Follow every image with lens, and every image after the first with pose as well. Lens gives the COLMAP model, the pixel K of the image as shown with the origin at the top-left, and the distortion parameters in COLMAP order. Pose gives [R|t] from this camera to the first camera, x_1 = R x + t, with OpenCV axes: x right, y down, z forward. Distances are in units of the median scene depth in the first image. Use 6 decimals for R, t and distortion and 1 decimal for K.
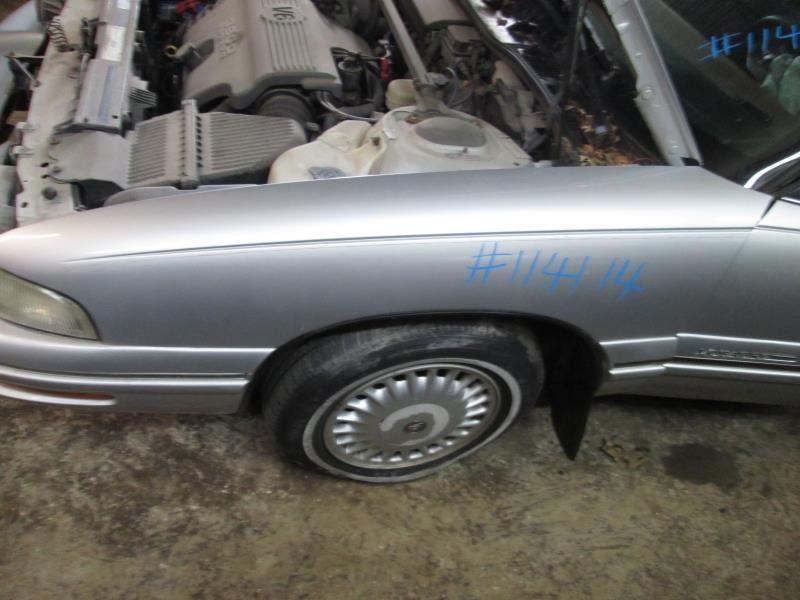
lens RADIAL K [[651.6, 0, 396.7], [0, 651.6, 297.3], [0, 0, 1]] dist [-0.040453, 0.016657]
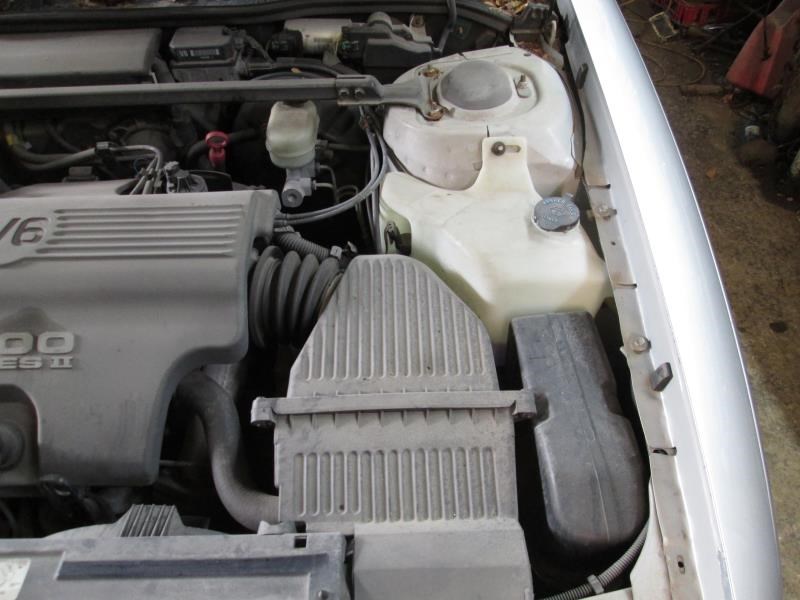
lens RADIAL K [[651.6, 0, 402.2], [0, 651.6, 302.4], [0, 0, 1]] dist [-0.040453, 0.016657]
pose [[0.192489, -0.817486, 0.542830, -0.462247], [0.721384, 0.492894, 0.486479, -0.470995], [-0.665247, 0.297947, 0.684597, 0.522009]]
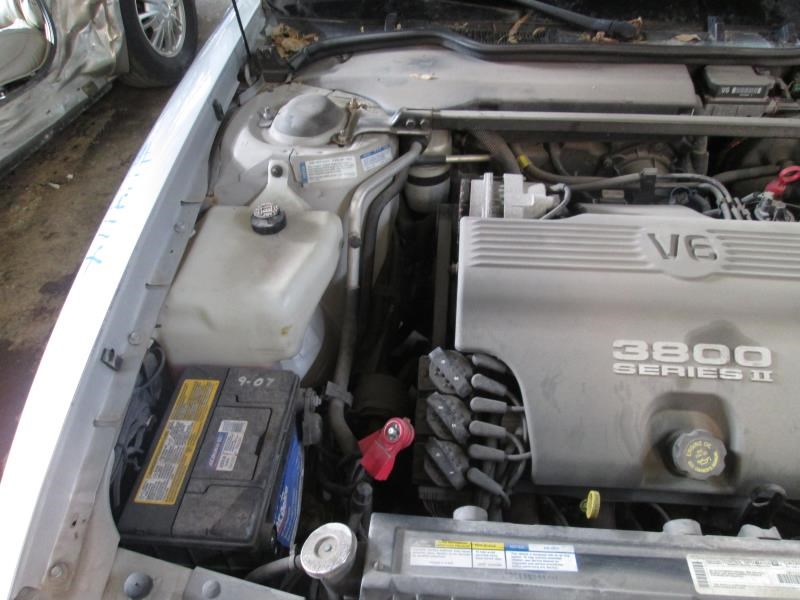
lens RADIAL K [[651.6, 0, 401.1], [0, 651.6, 304.9], [0, 0, 1]] dist [-0.040453, 0.016657]
pose [[0.303536, -0.766594, 0.565861, -0.617817], [0.719558, 0.573719, 0.391258, -0.841545], [-0.624581, 0.288409, 0.725753, 0.845068]]
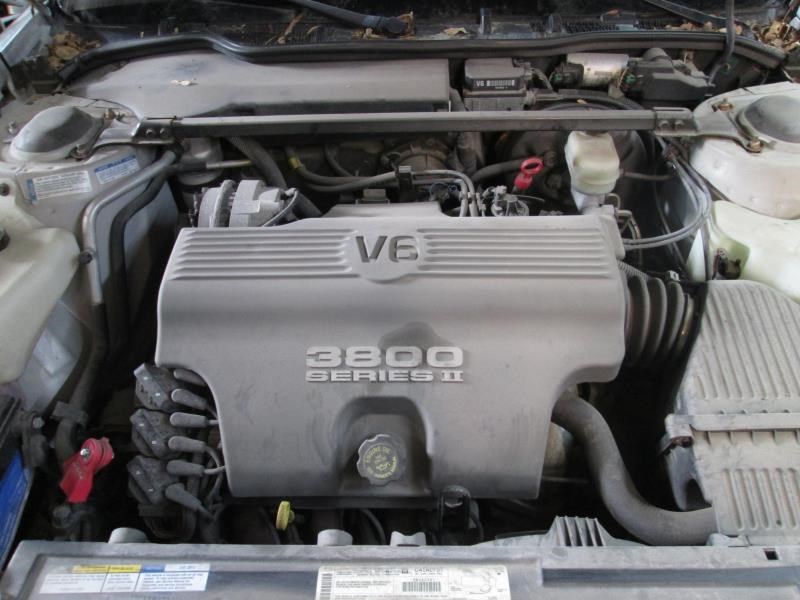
lens RADIAL K [[651.6, 0, 402.0], [0, 651.6, 302.9], [0, 0, 1]] dist [-0.040453, 0.016657]
pose [[0.234181, -0.788037, 0.569348, -0.539973], [0.728061, 0.530253, 0.434464, -0.683583], [-0.644272, 0.312776, 0.697914, 0.699212]]
